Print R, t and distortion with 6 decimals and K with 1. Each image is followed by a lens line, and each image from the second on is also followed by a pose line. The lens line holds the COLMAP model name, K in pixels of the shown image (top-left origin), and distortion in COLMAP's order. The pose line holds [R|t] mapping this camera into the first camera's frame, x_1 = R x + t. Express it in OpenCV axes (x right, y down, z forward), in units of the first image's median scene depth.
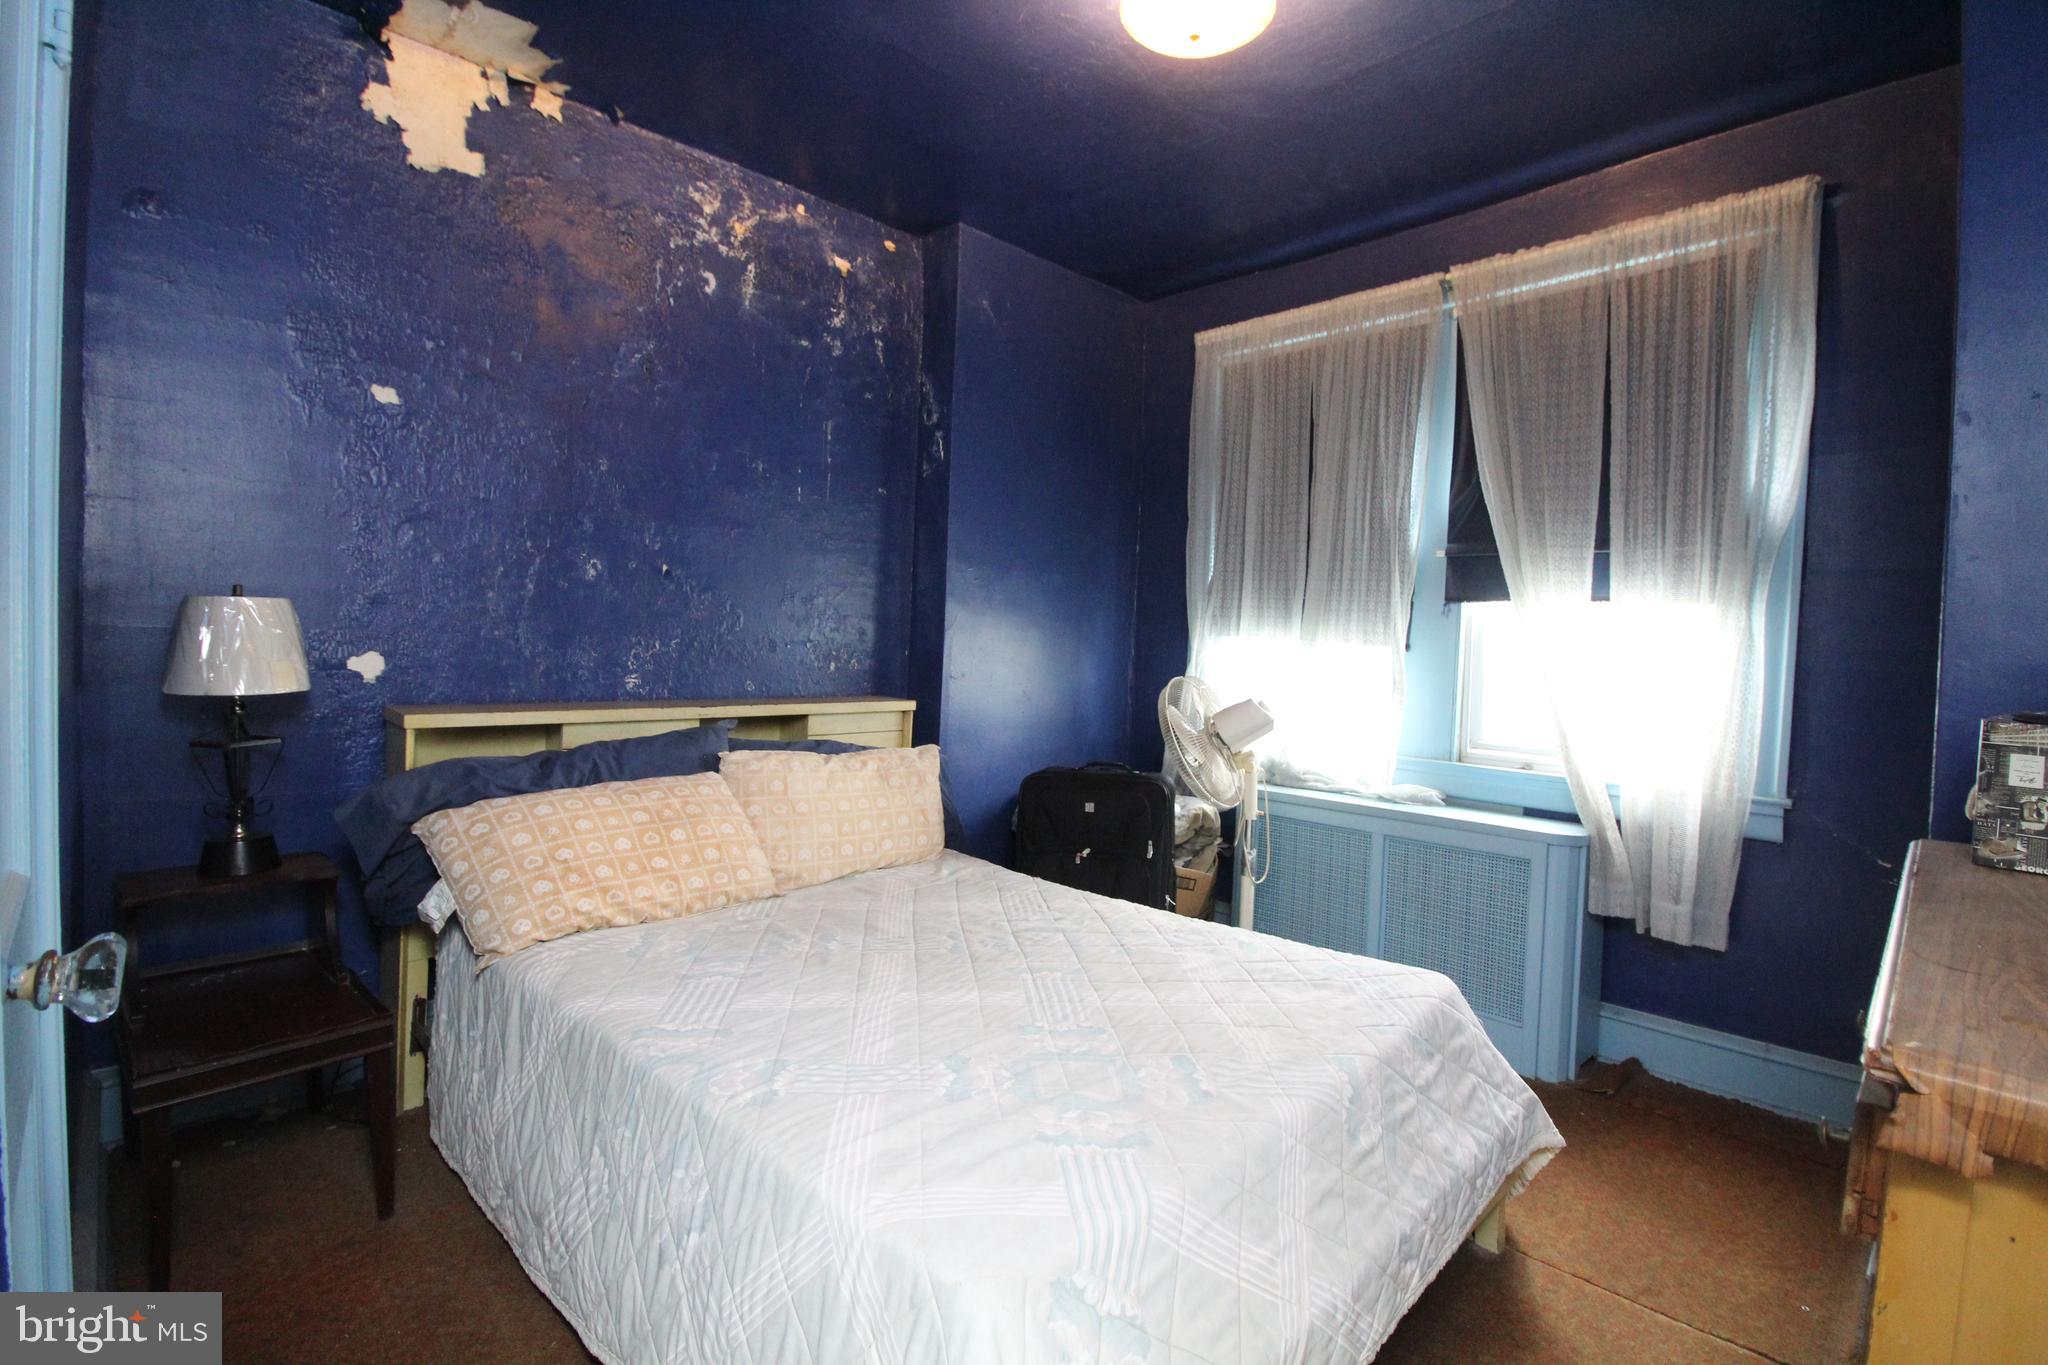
lens RADIAL K [[943.5, 0, 1032.7], [0, 943.5, 677.0], [0, 0, 1]] dist [-0.002668, -0.012221]
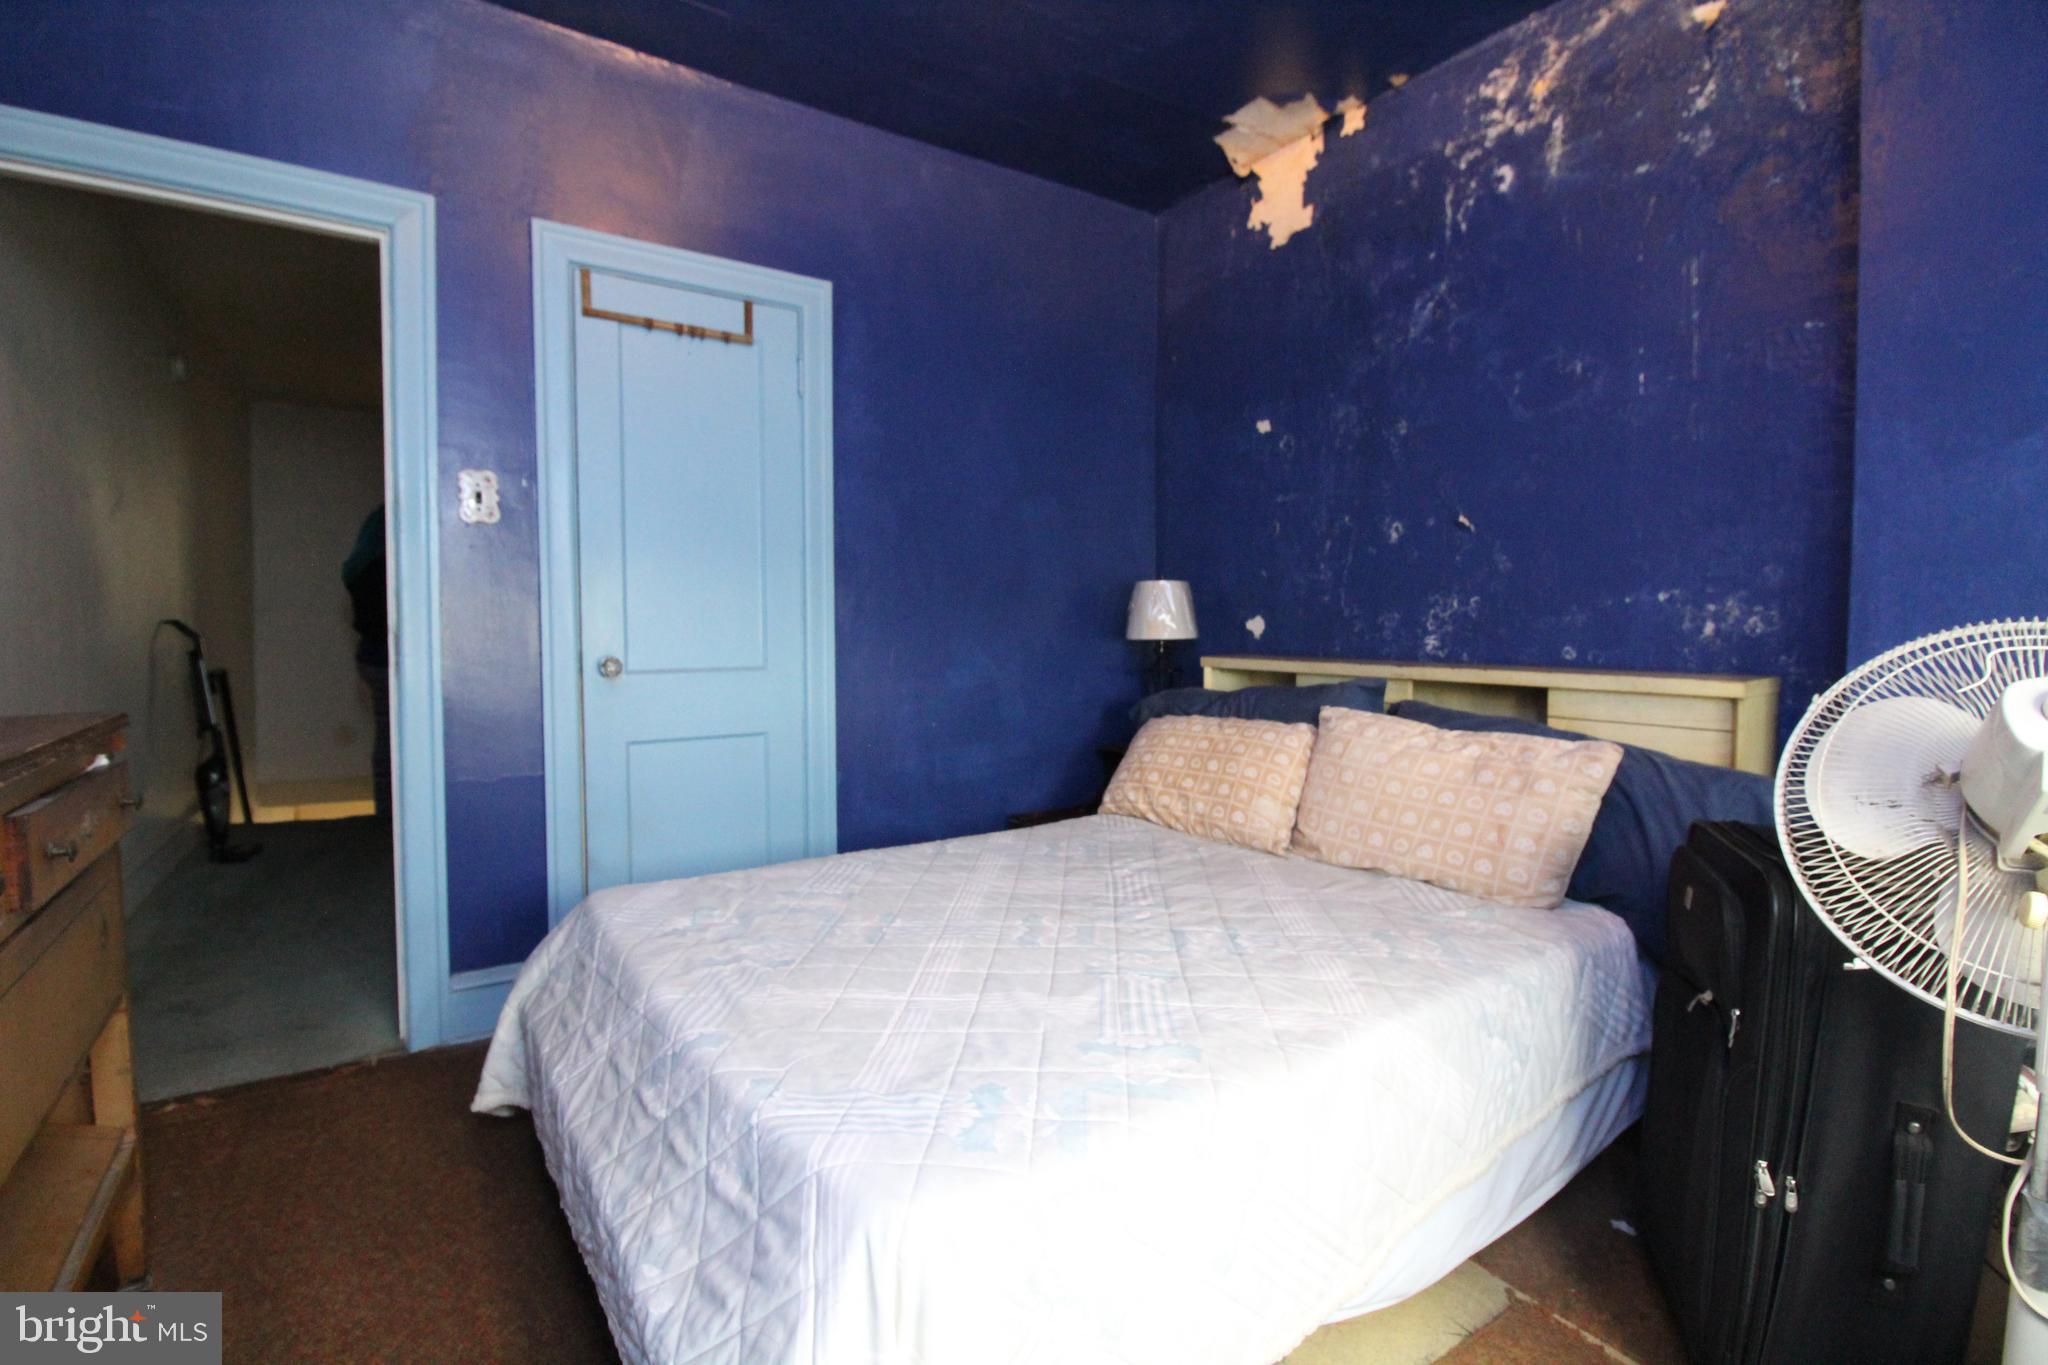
lens RADIAL K [[943.5, 0, 1037.3], [0, 943.5, 677.8], [0, 0, 1]] dist [-0.002668, -0.012221]
pose [[-0.180786, 0.021094, -0.983296, 0.606211], [-0.051952, 0.998169, 0.030964, 0.031870], [0.982149, 0.056682, -0.179360, 0.792054]]
